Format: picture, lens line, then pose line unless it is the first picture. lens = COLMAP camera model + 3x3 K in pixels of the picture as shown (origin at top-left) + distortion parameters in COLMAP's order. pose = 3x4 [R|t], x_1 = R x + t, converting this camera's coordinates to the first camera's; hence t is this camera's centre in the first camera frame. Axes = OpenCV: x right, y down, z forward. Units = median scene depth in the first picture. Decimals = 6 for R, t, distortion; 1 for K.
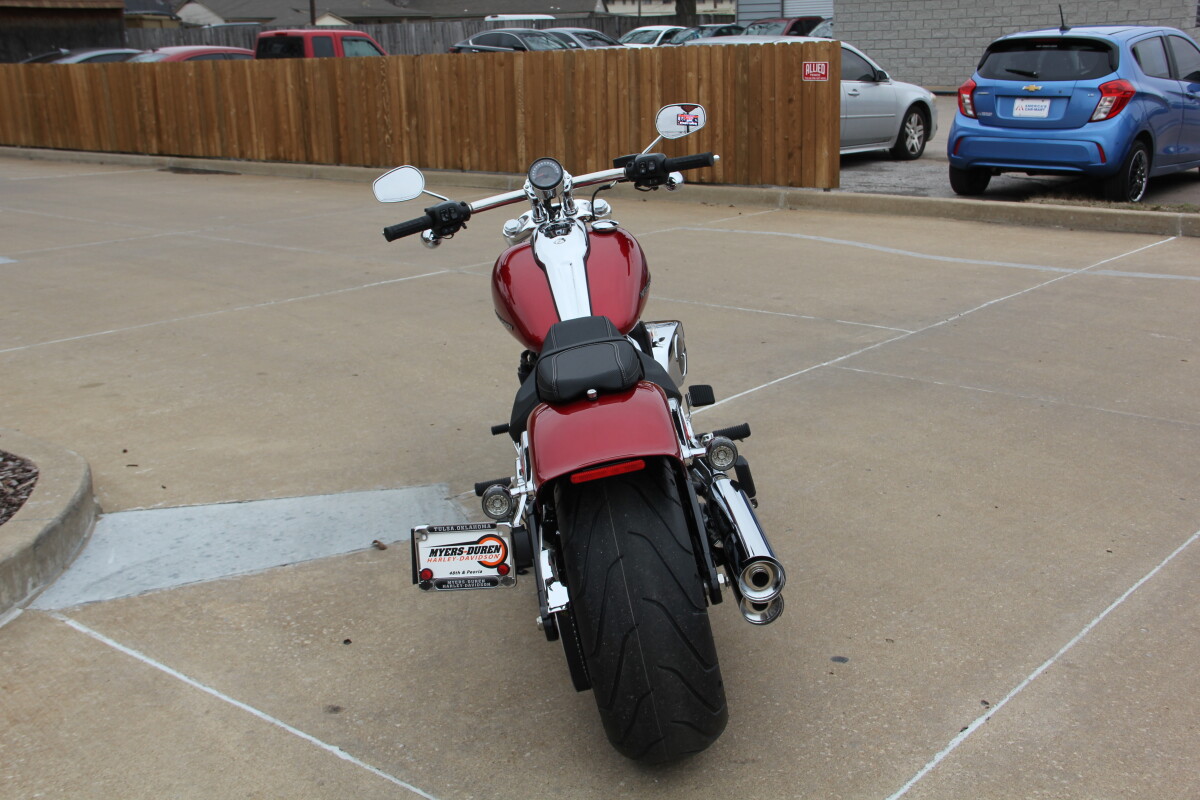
lens RADIAL K [[1324.5, 0, 608.9], [0, 1324.5, 399.0], [0, 0, 1]] dist [-0.071752, 0.355841]
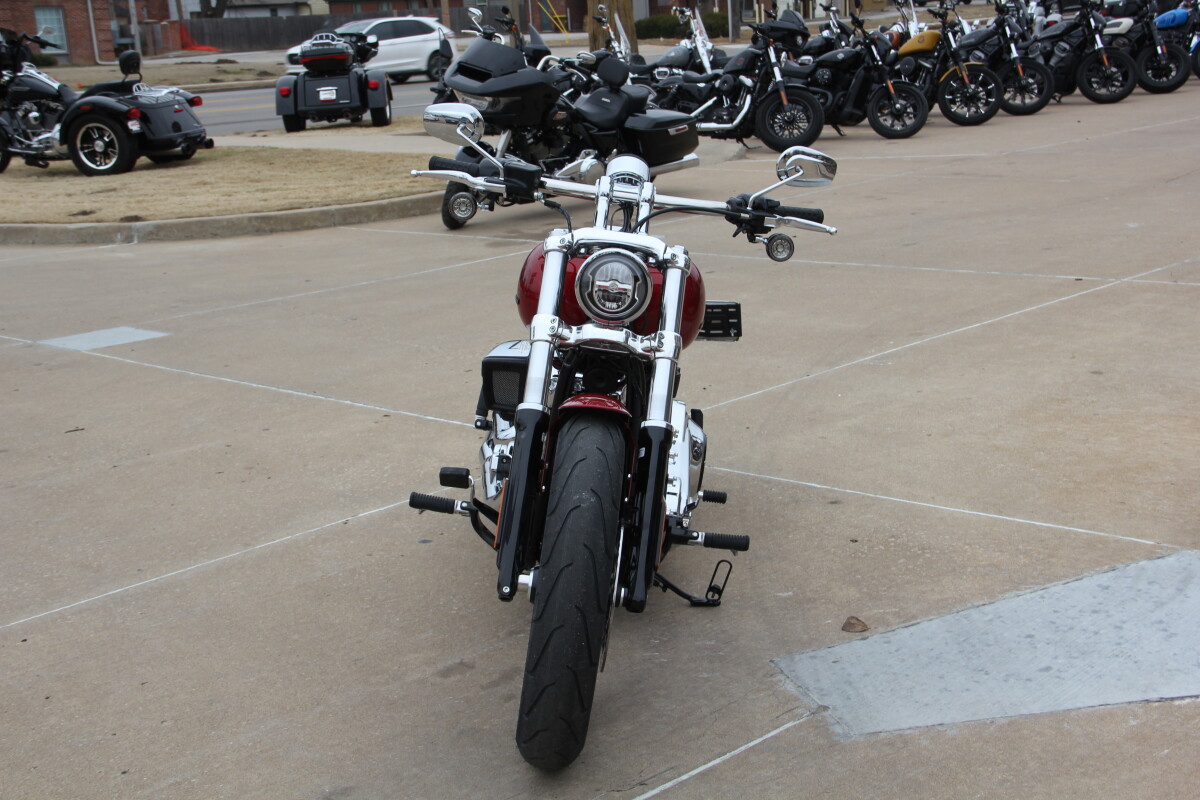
lens RADIAL K [[1598.9, 0, 600.0], [0, 1598.9, 400.0], [0, 0, 1]] dist [0.041910, 0.417201]
pose [[-0.992634, 0.057180, 0.106813, -0.120438], [0.102030, 0.869946, 0.482477, -0.500117], [-0.065333, 0.489821, -0.869372, 1.832508]]
